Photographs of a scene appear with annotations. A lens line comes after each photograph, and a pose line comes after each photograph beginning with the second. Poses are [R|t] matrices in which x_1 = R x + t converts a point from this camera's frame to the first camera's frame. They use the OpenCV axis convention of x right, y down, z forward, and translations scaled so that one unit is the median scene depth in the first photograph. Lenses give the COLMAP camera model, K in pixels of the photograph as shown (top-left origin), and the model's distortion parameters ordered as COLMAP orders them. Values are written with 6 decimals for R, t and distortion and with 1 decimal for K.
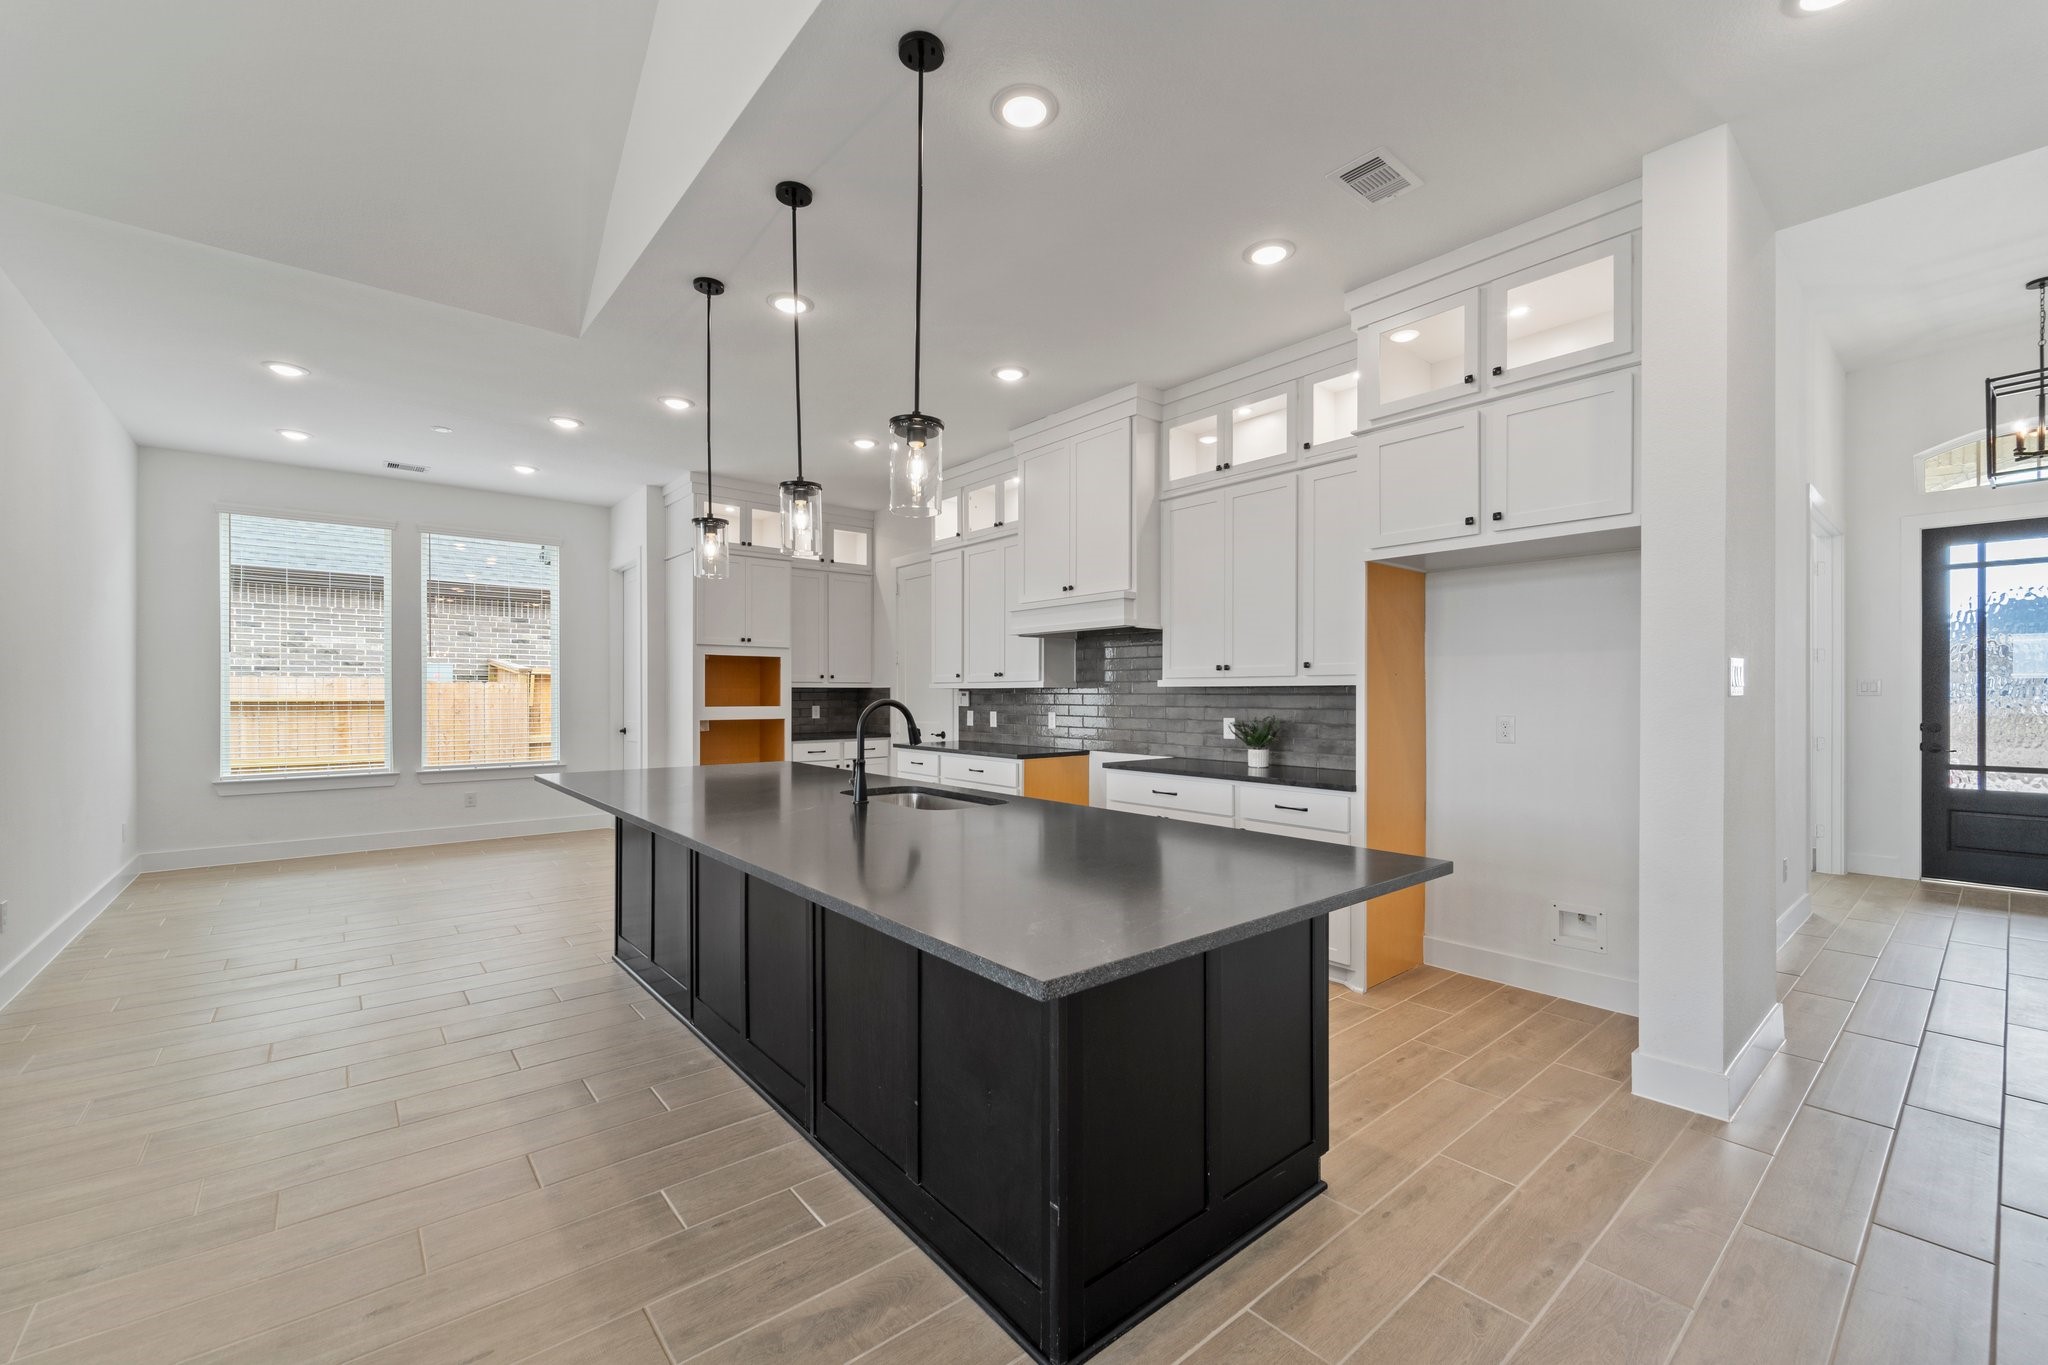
lens RADIAL K [[828.0, 0, 1026.0], [0, 828.0, 697.2], [0, 0, 1]] dist [-0.001291, -0.000204]
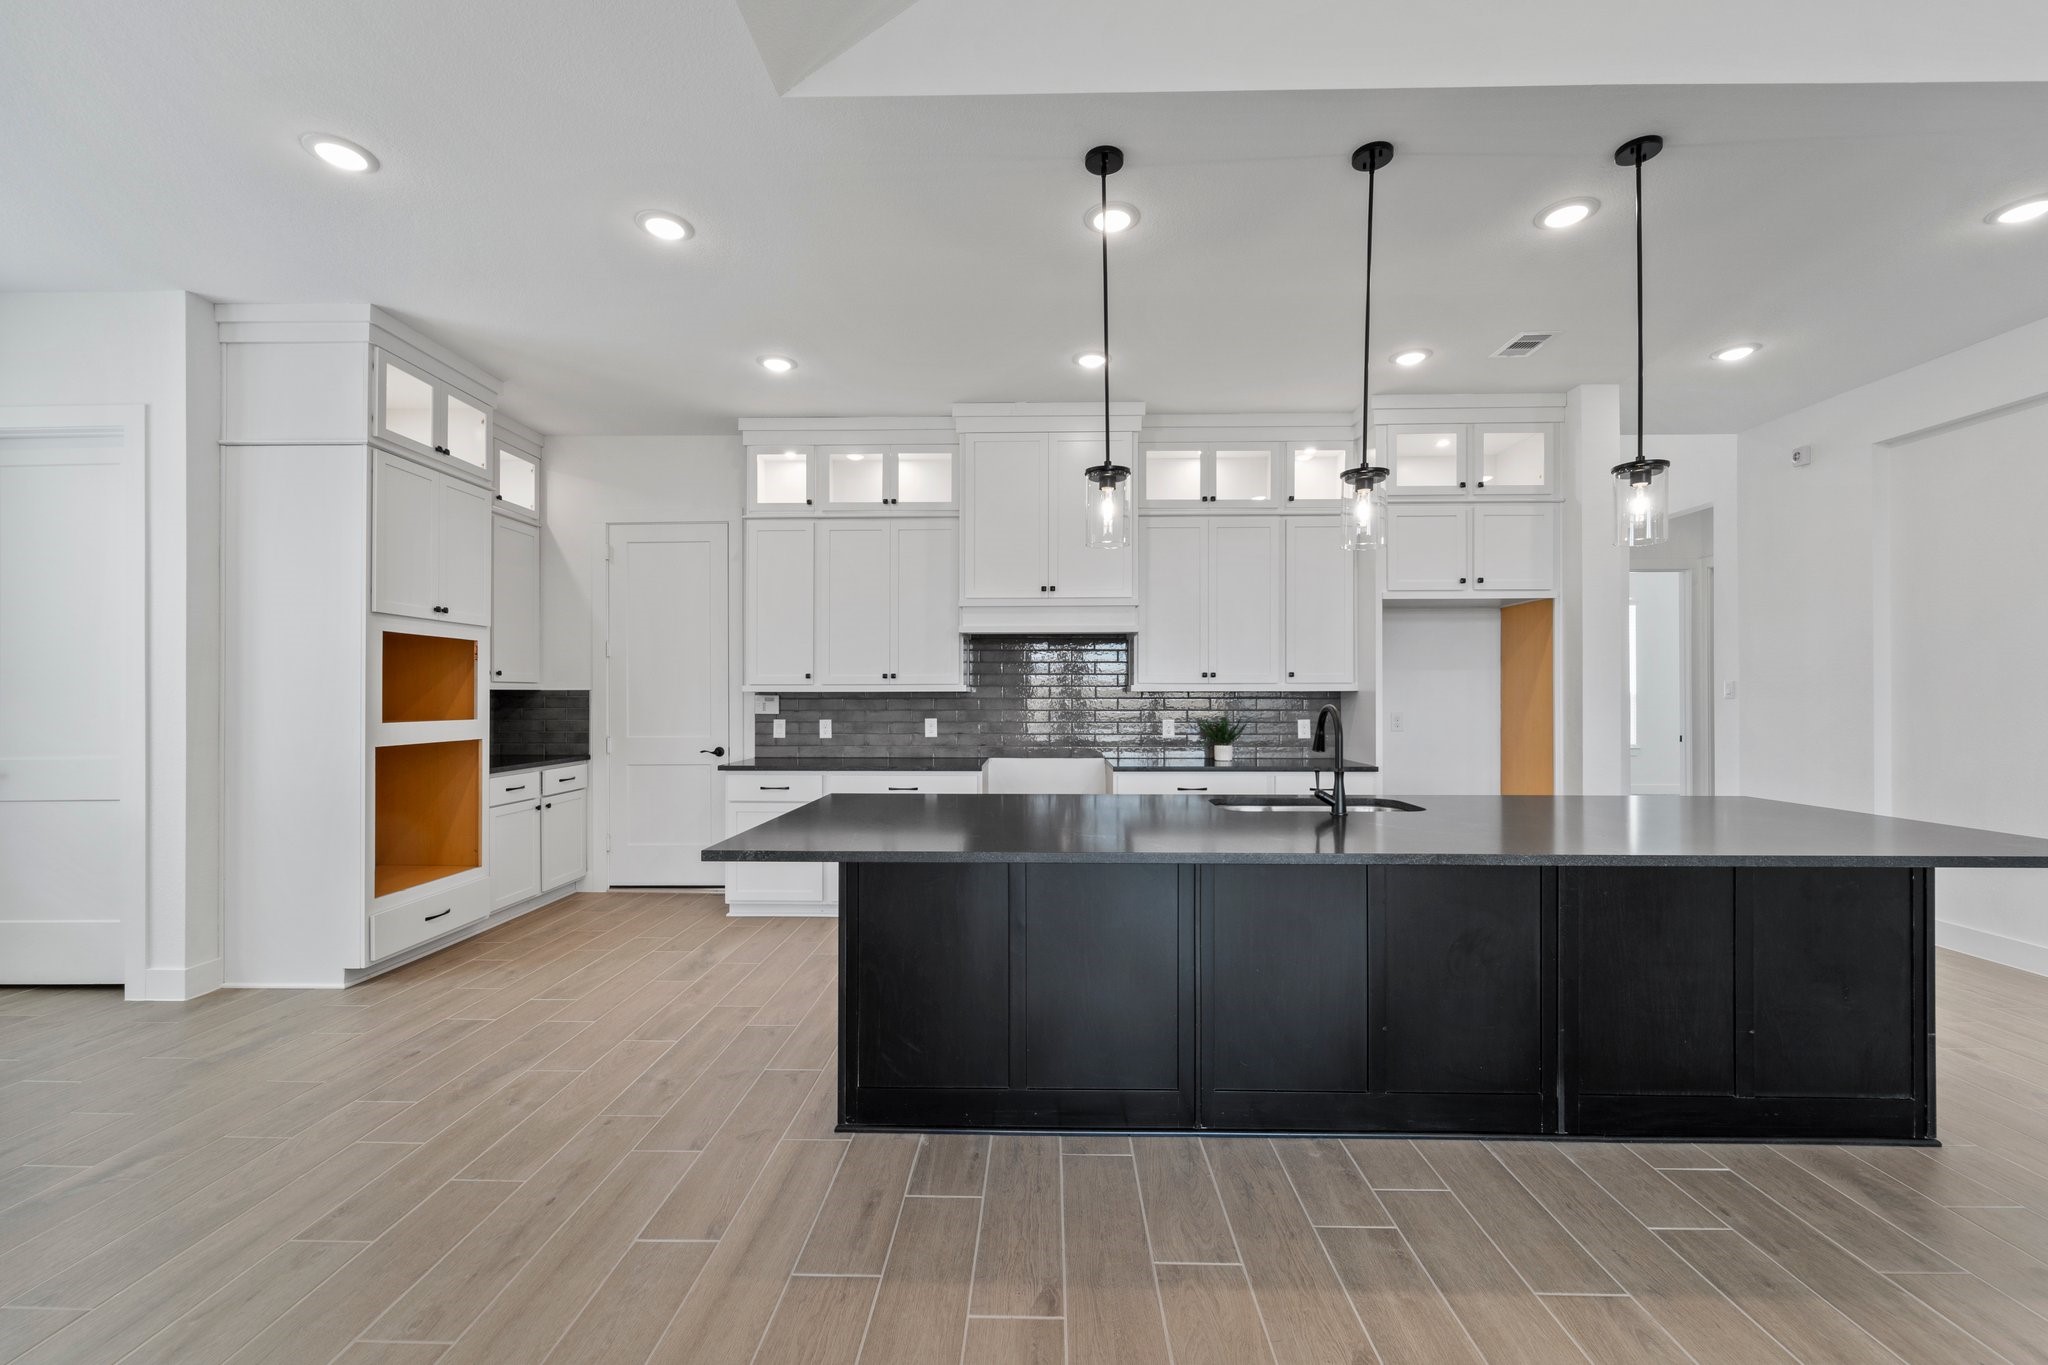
lens RADIAL K [[831.6, 0, 1028.8], [0, 831.6, 693.5], [0, 0, 1]] dist [0.001166, -0.000504]
pose [[0.660672, -0.000147, 0.750675, -0.531500], [0.004240, 0.999985, -0.003536, -0.005194], [-0.750663, 0.005519, 0.660662, 0.294019]]
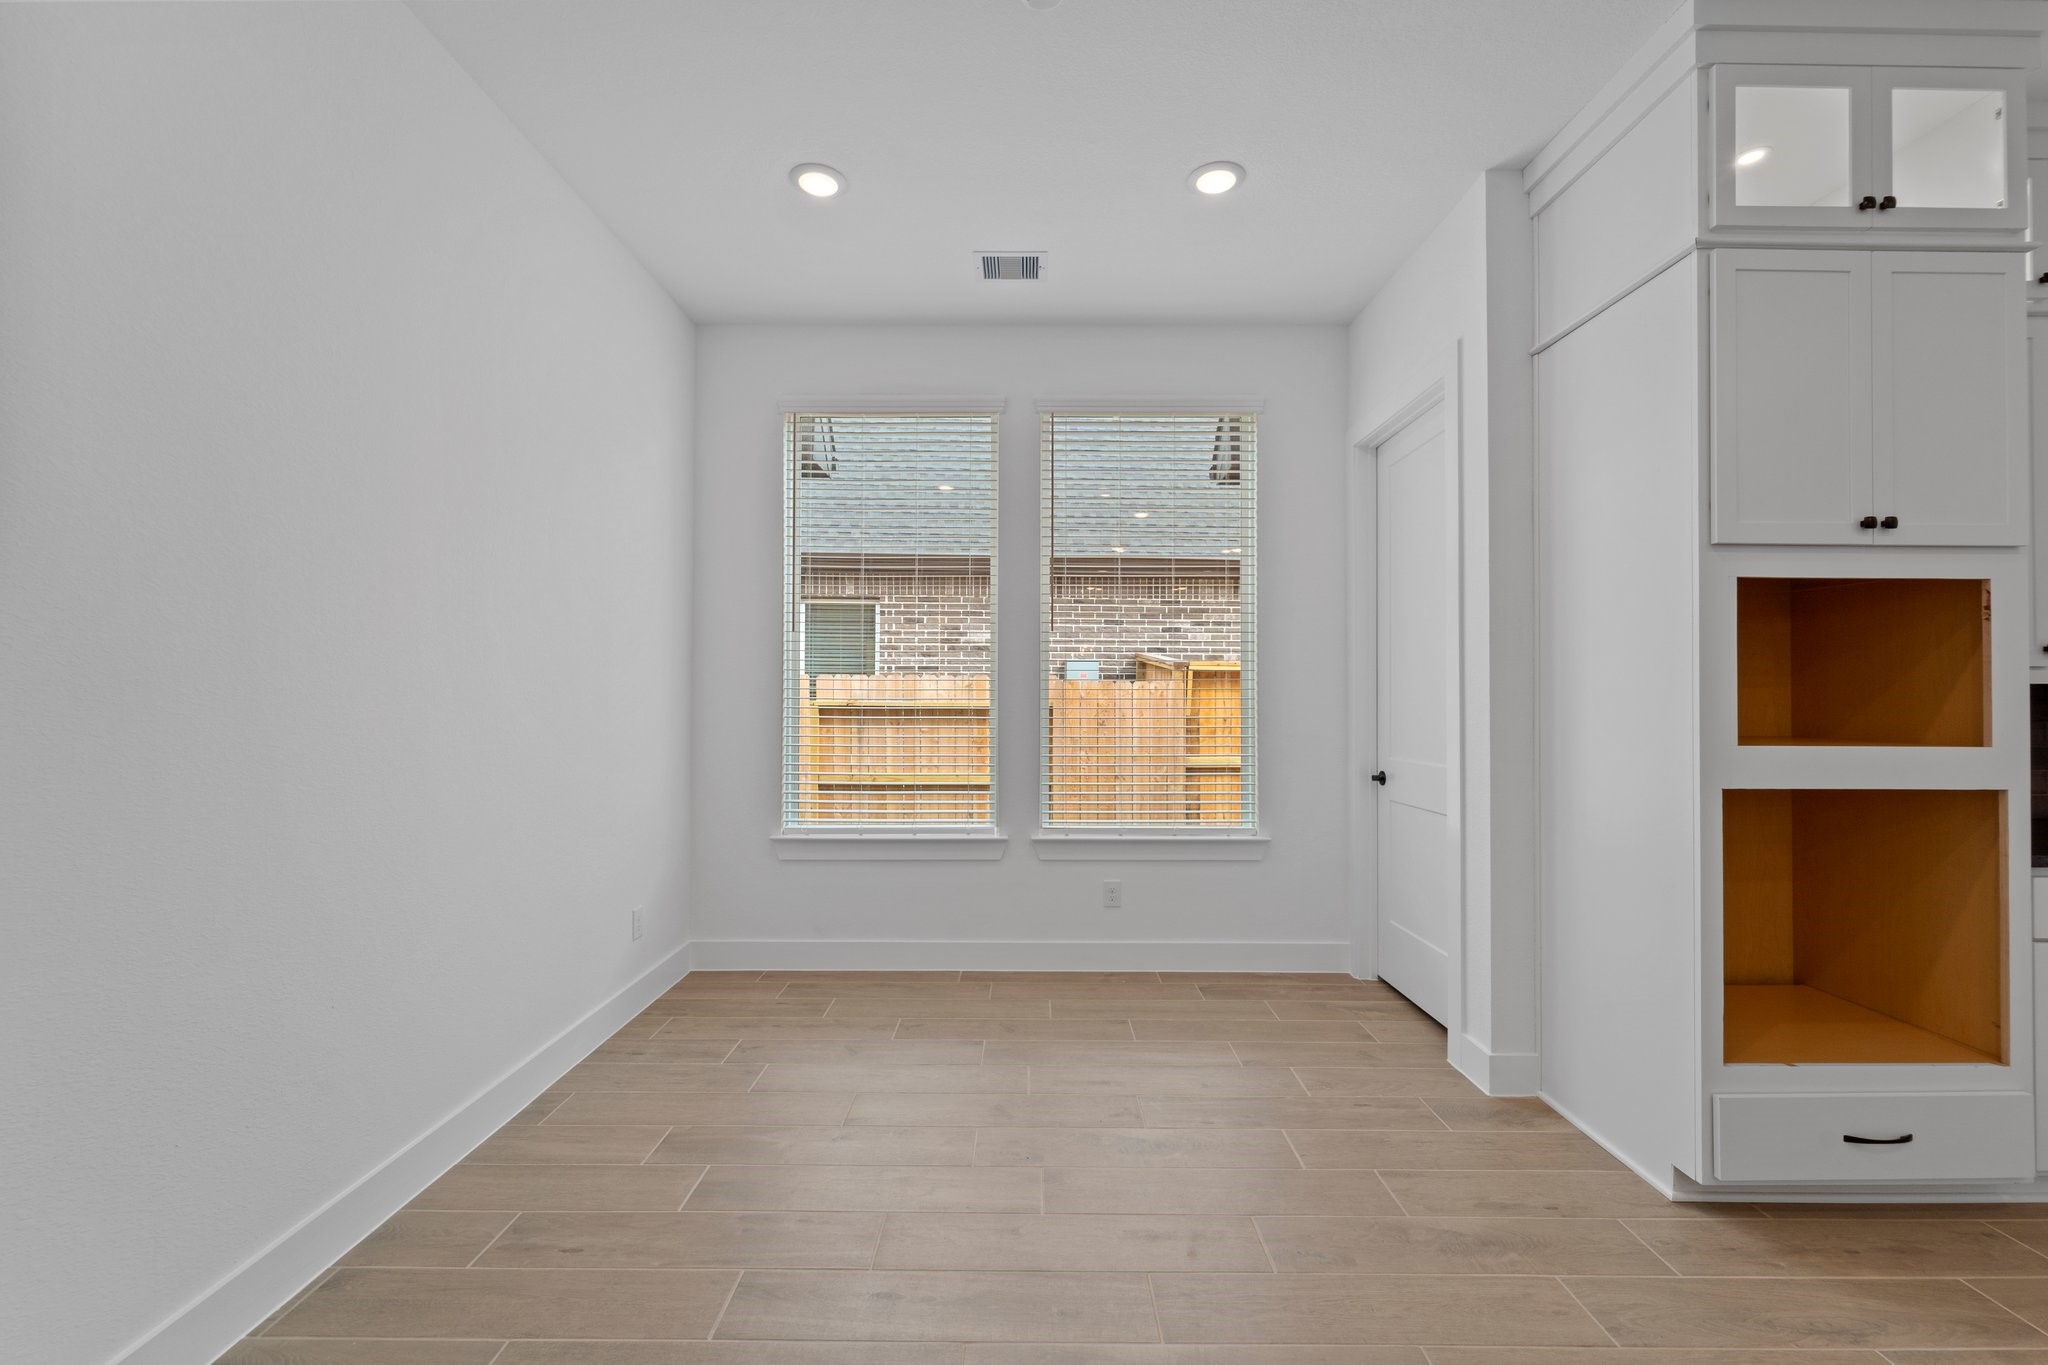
lens RADIAL K [[829.5, 0, 1026.1], [0, 829.5, 683.3], [0, 0, 1]] dist [-0.000259, -0.001217]
pose [[0.761477, -0.008116, -0.648142, -0.395507], [-0.003822, 0.999848, -0.017010, -0.005856], [0.648181, 0.015430, 0.761330, 0.599838]]
